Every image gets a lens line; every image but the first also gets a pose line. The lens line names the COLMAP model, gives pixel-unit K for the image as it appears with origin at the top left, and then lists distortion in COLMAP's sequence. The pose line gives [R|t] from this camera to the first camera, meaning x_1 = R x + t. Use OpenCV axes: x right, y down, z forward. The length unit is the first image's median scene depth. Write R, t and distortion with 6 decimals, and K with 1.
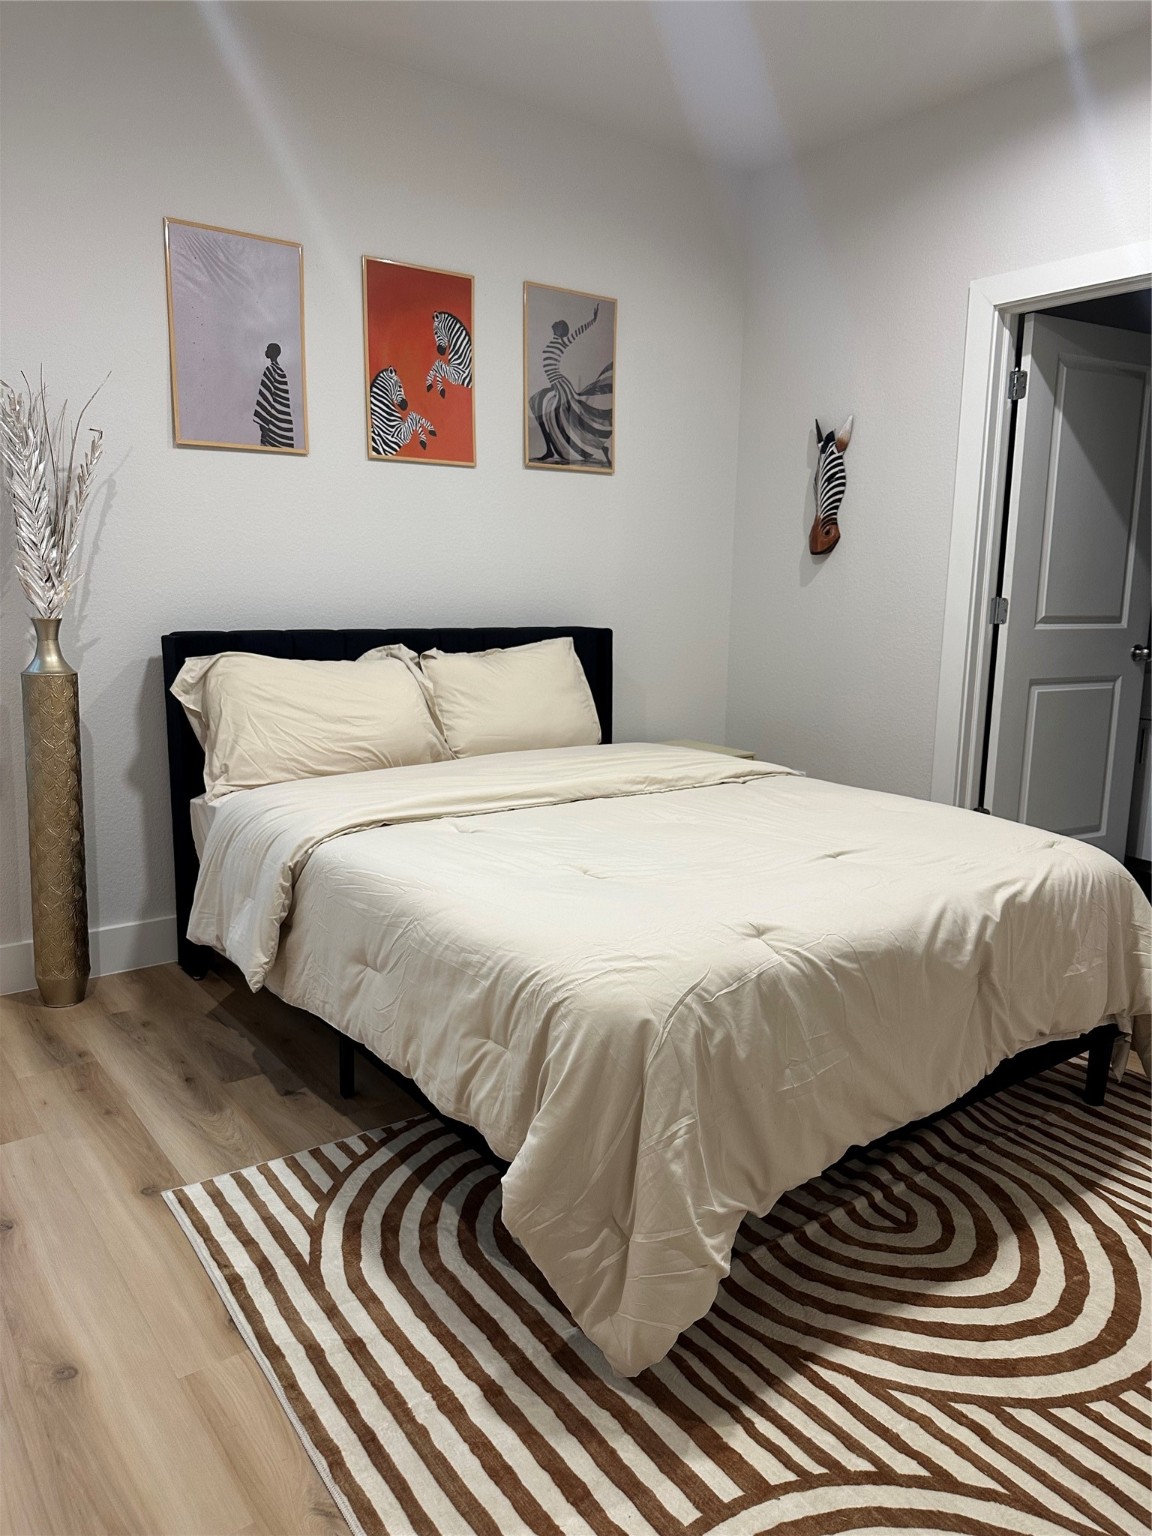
lens RADIAL K [[1062.2, 0, 566.8], [0, 1062.2, 772.1], [0, 0, 1]] dist [0.091147, -0.156155]
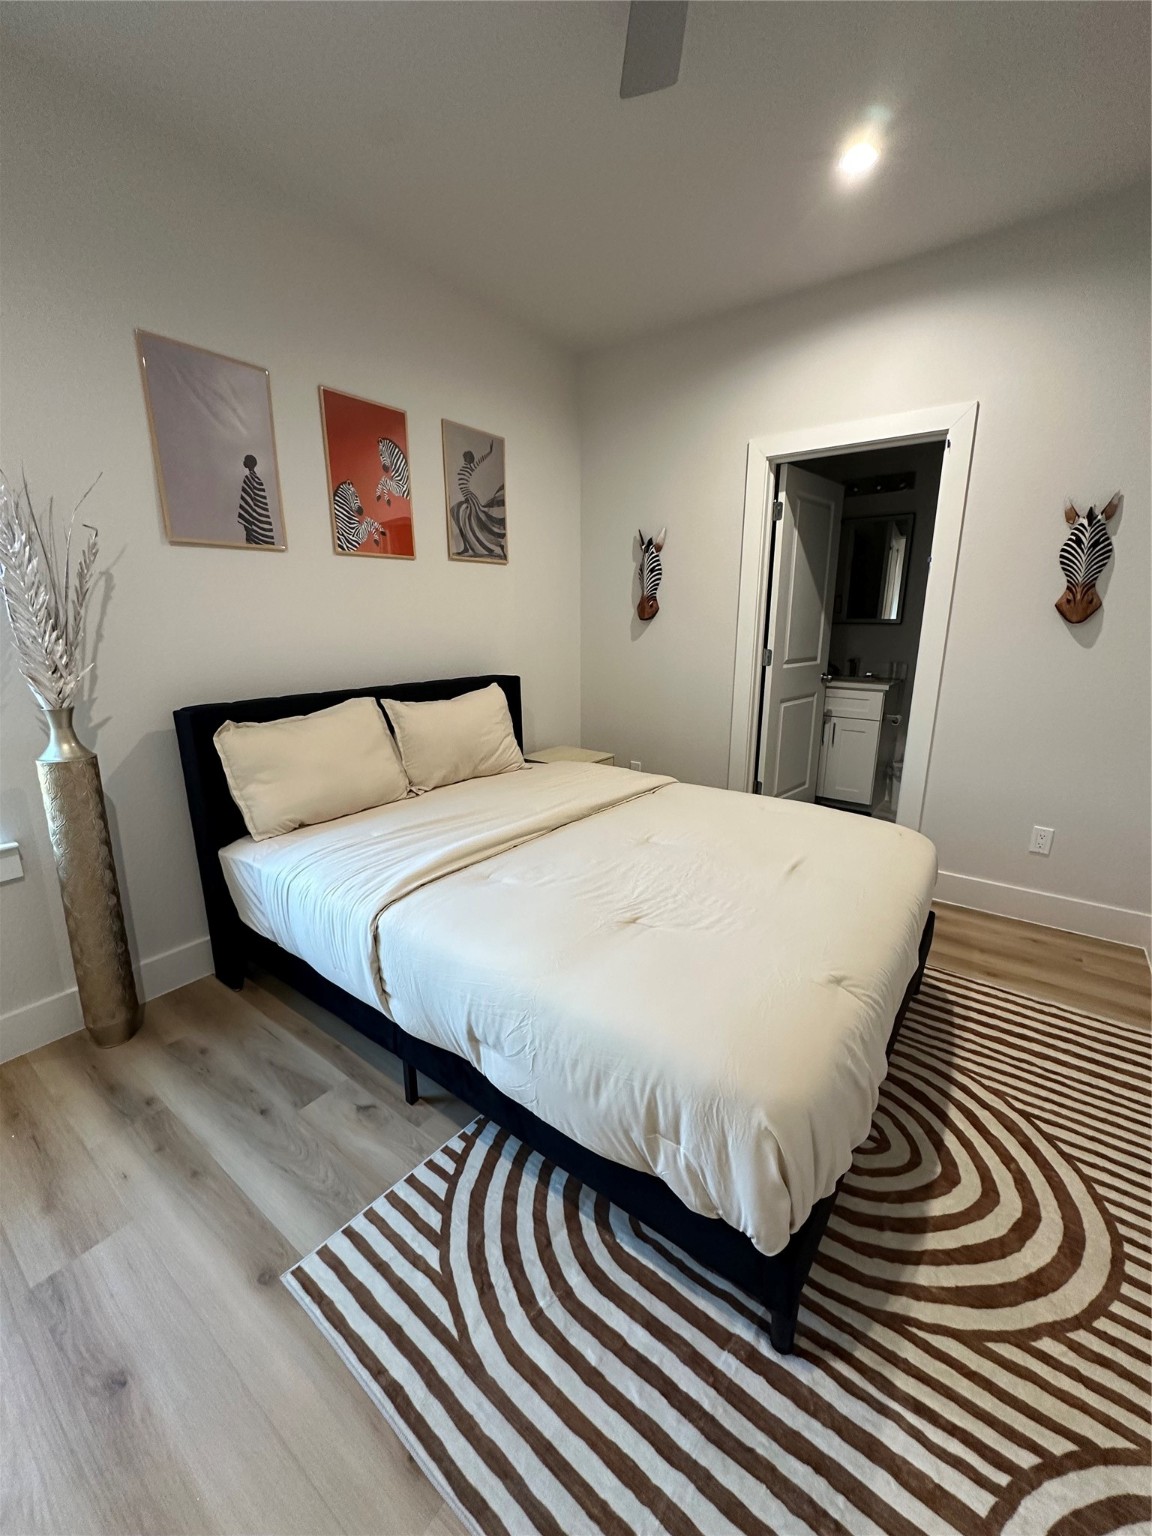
lens RADIAL K [[606.9, 0, 576.0], [0, 606.9, 768.0], [0, 0, 1]] dist [-0.002812, -0.000159]
pose [[0.957836, -0.083812, 0.274818, -0.131503], [0.065464, 0.995011, 0.075284, -0.077592], [-0.279757, -0.054119, 0.958544, 0.225979]]
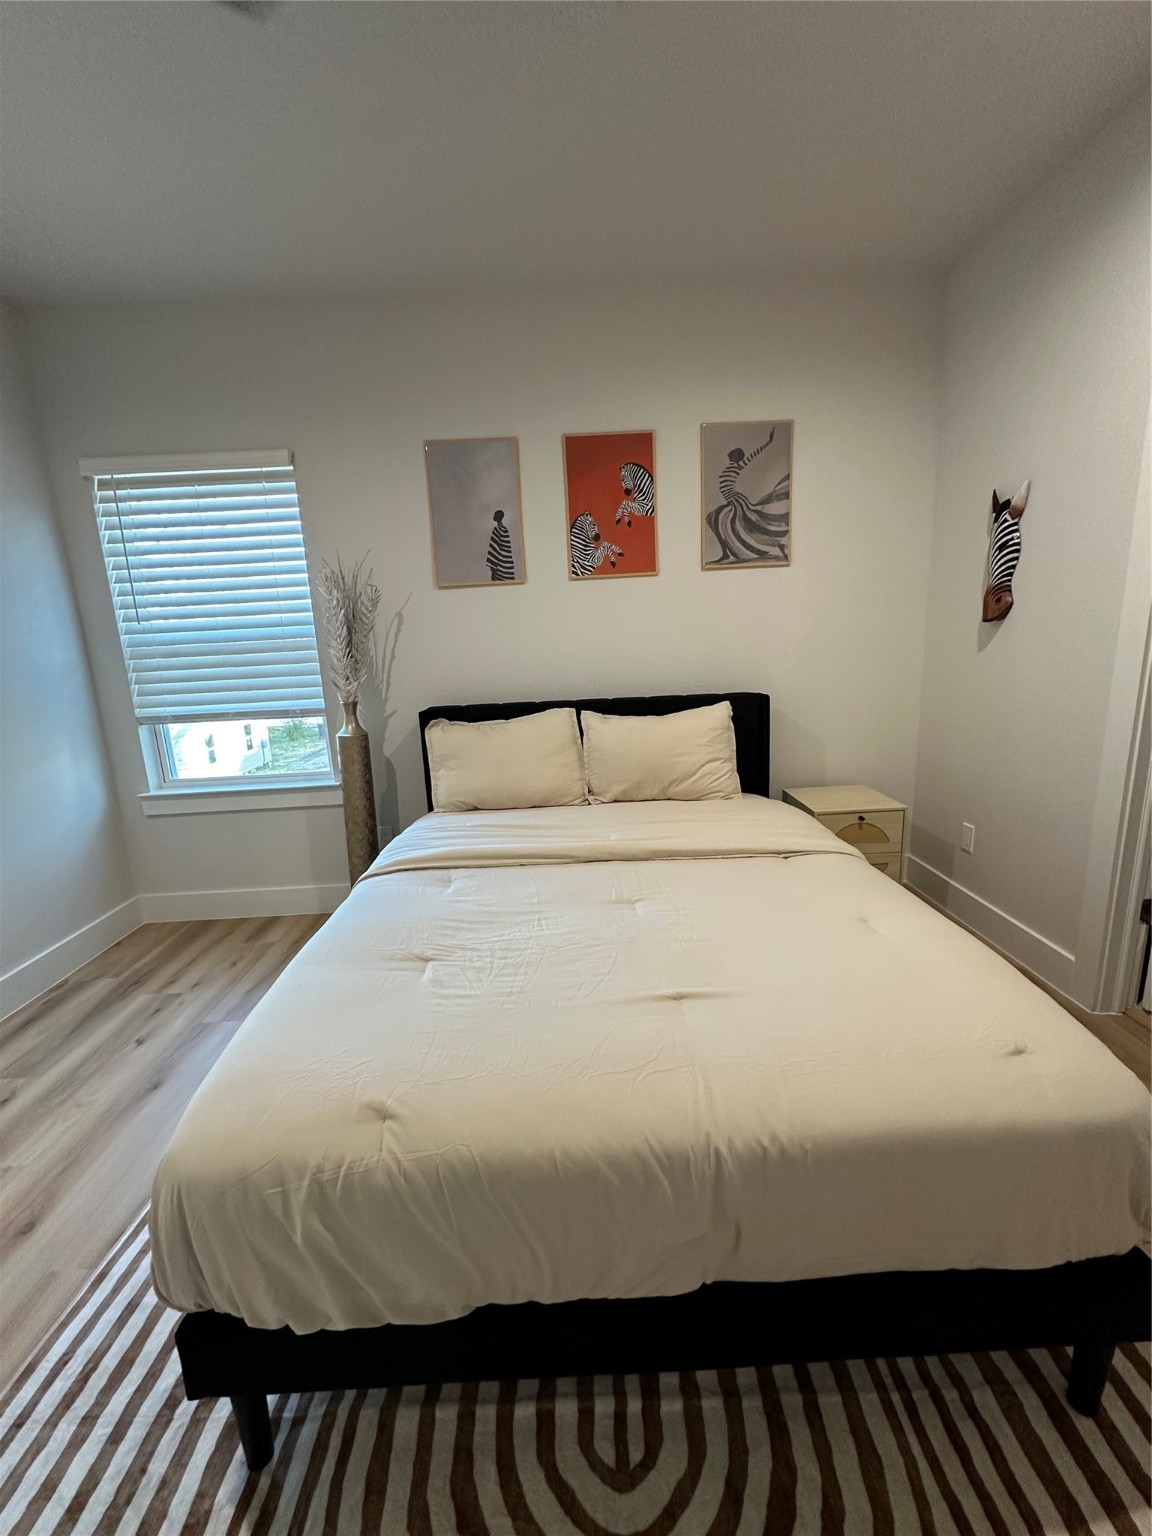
lens RADIAL K [[606.9, 0, 576.0], [0, 606.9, 768.0], [0, 0, 1]] dist [-0.002812, -0.000159]
pose [[0.821497, 0.069241, -0.565993, 0.291231], [-0.047955, 0.997473, 0.052424, -0.087012], [0.568192, -0.015924, 0.822742, 0.341221]]
